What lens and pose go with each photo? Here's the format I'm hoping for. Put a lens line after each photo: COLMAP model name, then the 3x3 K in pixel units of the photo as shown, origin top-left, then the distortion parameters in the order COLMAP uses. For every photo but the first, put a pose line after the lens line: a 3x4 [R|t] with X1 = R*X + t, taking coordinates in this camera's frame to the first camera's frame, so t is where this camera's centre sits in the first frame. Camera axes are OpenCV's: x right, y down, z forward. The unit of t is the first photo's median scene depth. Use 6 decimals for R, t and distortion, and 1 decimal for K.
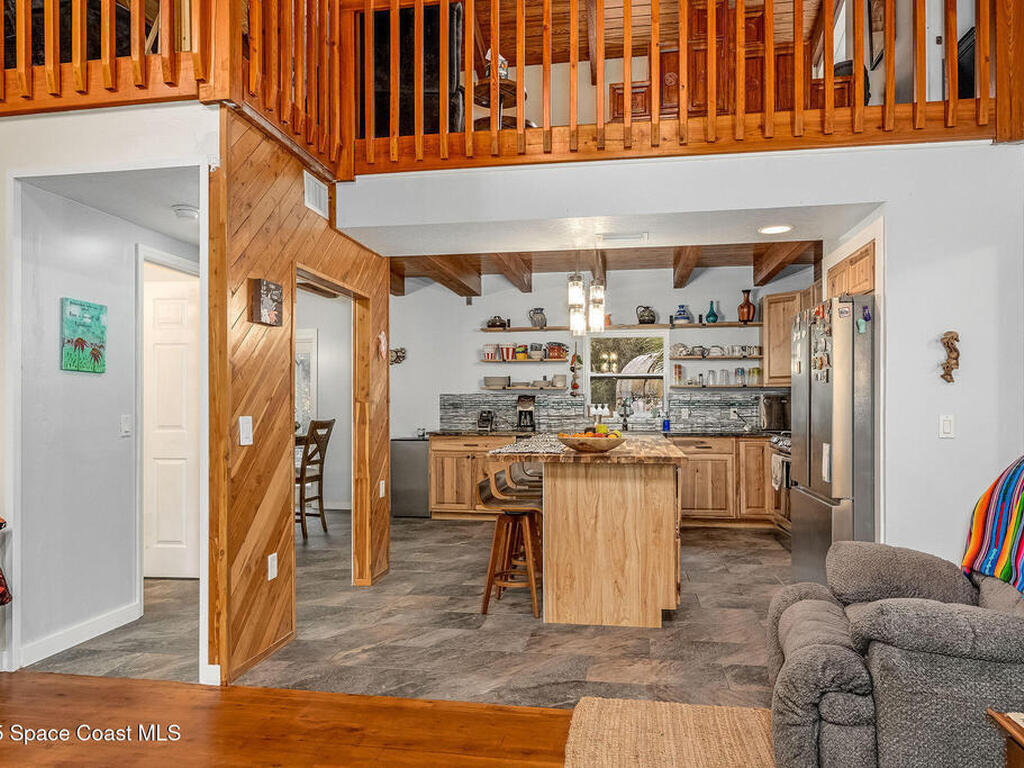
lens RADIAL K [[706.5, 0, 510.0], [0, 706.5, 400.7], [0, 0, 1]] dist [-0.006539, 0.002920]
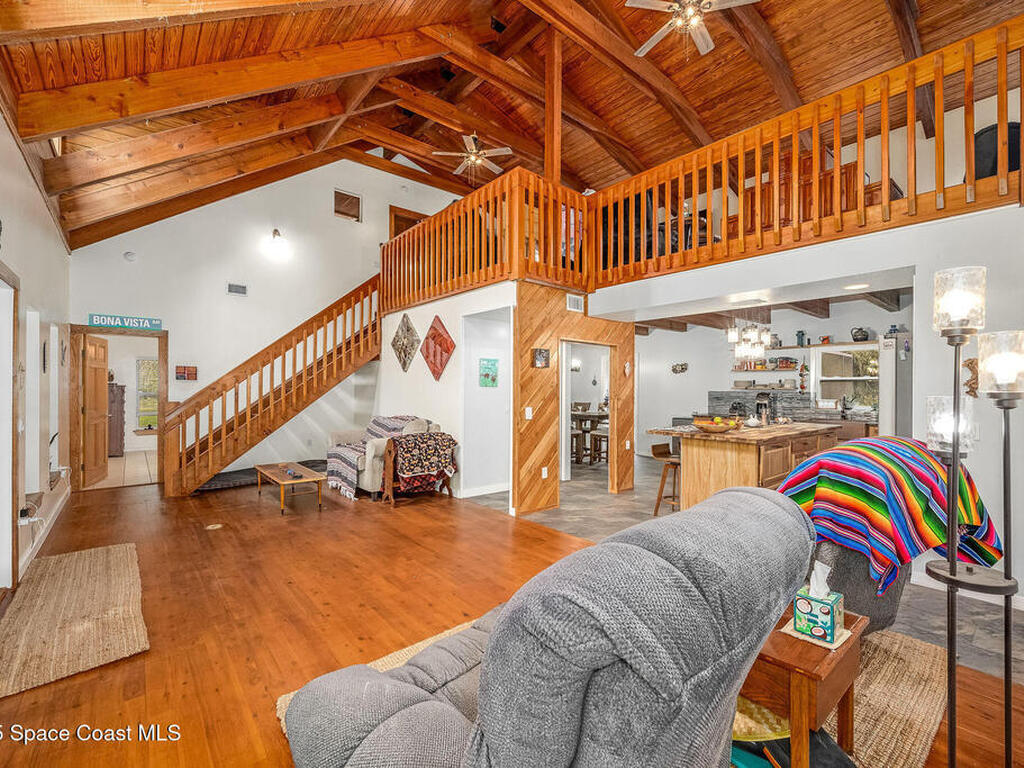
lens RADIAL K [[457.3, 0, 508.3], [0, 457.3, 385.7], [0, 0, 1]] dist [-0.002321, 0.000096]
pose [[0.760942, 0.002625, -0.648814, 0.354248], [-0.003405, 0.999994, 0.000052, -0.031272], [0.648811, 0.002169, 0.760947, -0.135309]]
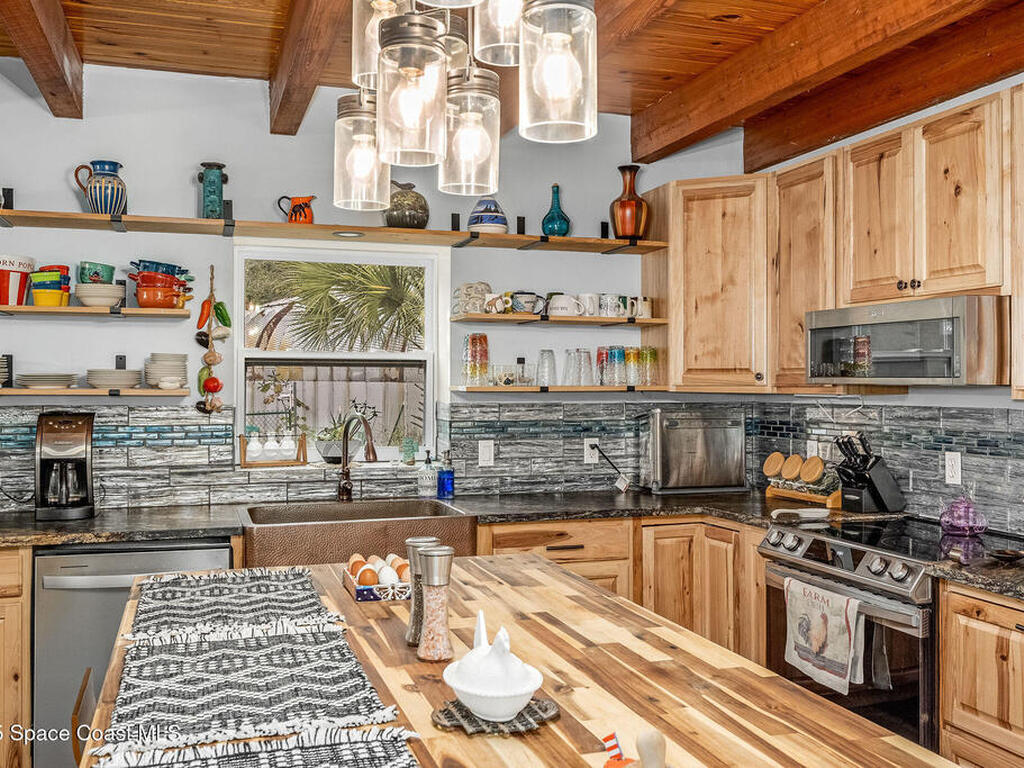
lens RADIAL K [[960.6, 0, 507.1], [0, 960.6, 376.3], [0, 0, 1]] dist [-0.002729, 0.000000]
pose [[0.885397, 0.004981, 0.464808, -0.005321], [-0.006221, 0.999980, 0.001134, -0.039745], [-0.464793, -0.003895, 0.885411, 0.719498]]
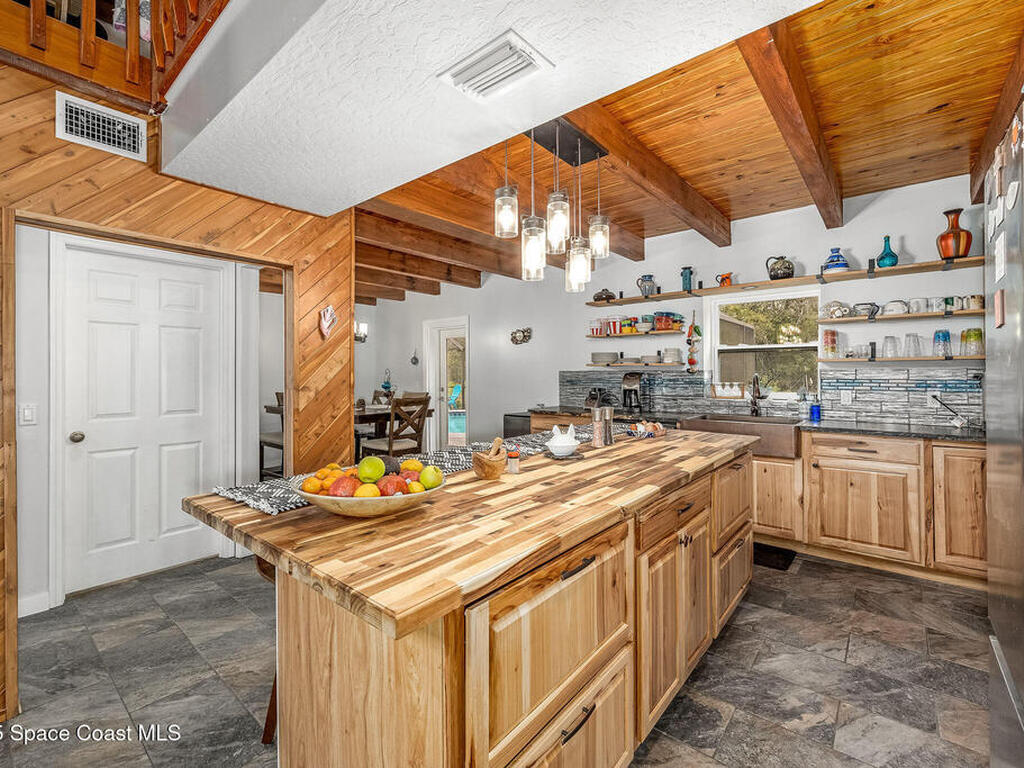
lens RADIAL K [[457.3, 0, 510.9], [0, 457.3, 369.3], [0, 0, 1]] dist [-0.002321, 0.000096]
pose [[0.861207, -0.005445, -0.508225, 0.275288], [0.005829, 0.999983, -0.000837, -0.017587], [0.508221, -0.002241, 0.861224, 0.603797]]
